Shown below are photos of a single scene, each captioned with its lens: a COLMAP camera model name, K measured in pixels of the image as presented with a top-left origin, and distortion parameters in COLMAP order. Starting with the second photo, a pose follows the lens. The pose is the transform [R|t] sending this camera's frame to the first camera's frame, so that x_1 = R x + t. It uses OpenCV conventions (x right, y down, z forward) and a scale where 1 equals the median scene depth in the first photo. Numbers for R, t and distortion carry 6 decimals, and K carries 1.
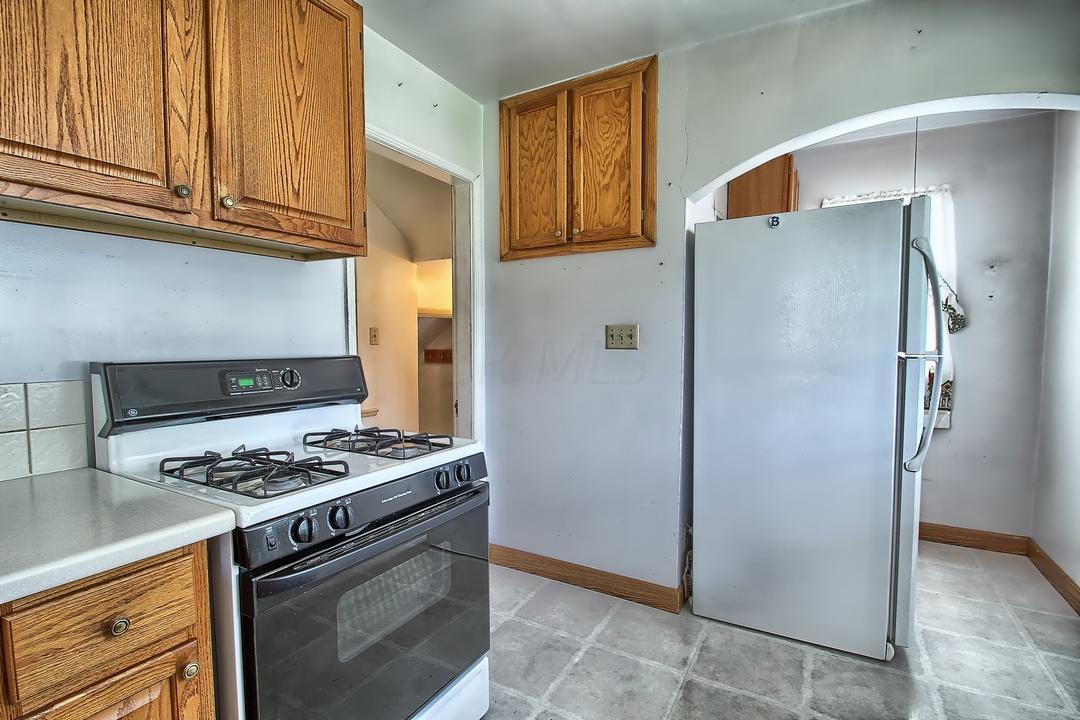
lens RADIAL K [[503.1, 0, 543.3], [0, 503.1, 372.0], [0, 0, 1]] dist [0.010448, -0.015267]
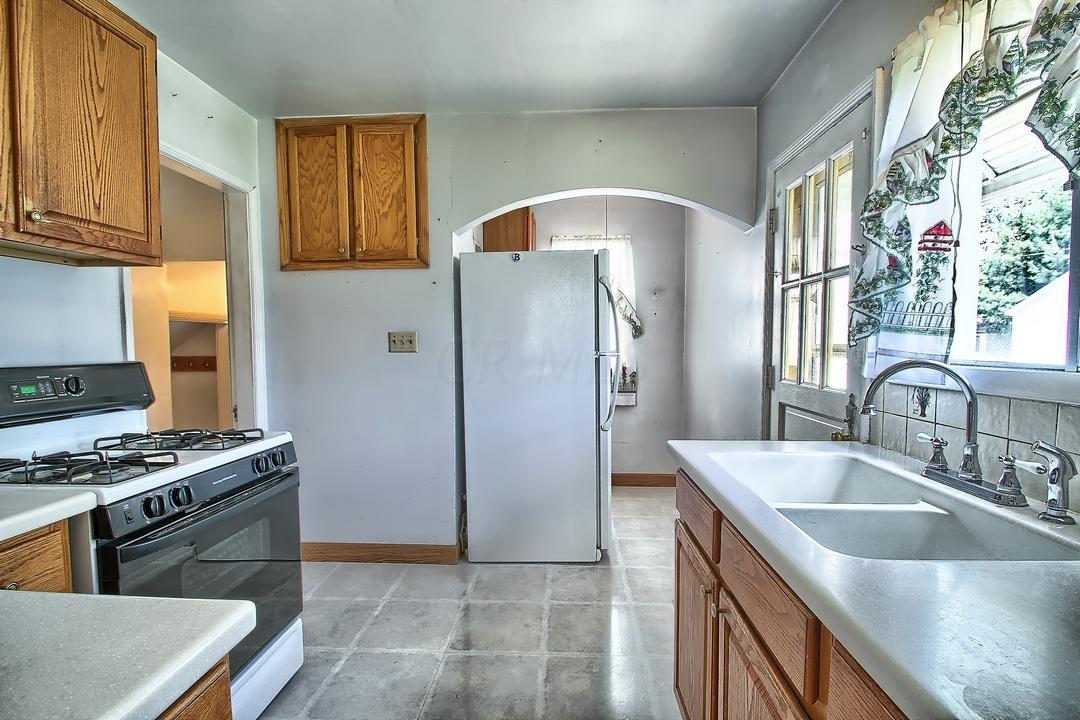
lens RADIAL K [[503.1, 0, 543.3], [0, 503.1, 372.0], [0, 0, 1]] dist [0.010448, -0.015267]
pose [[0.895664, -0.029453, 0.443755, -0.096895], [0.033576, 0.999435, -0.001435, 0.017041], [-0.443462, 0.016185, 0.896147, -0.264571]]
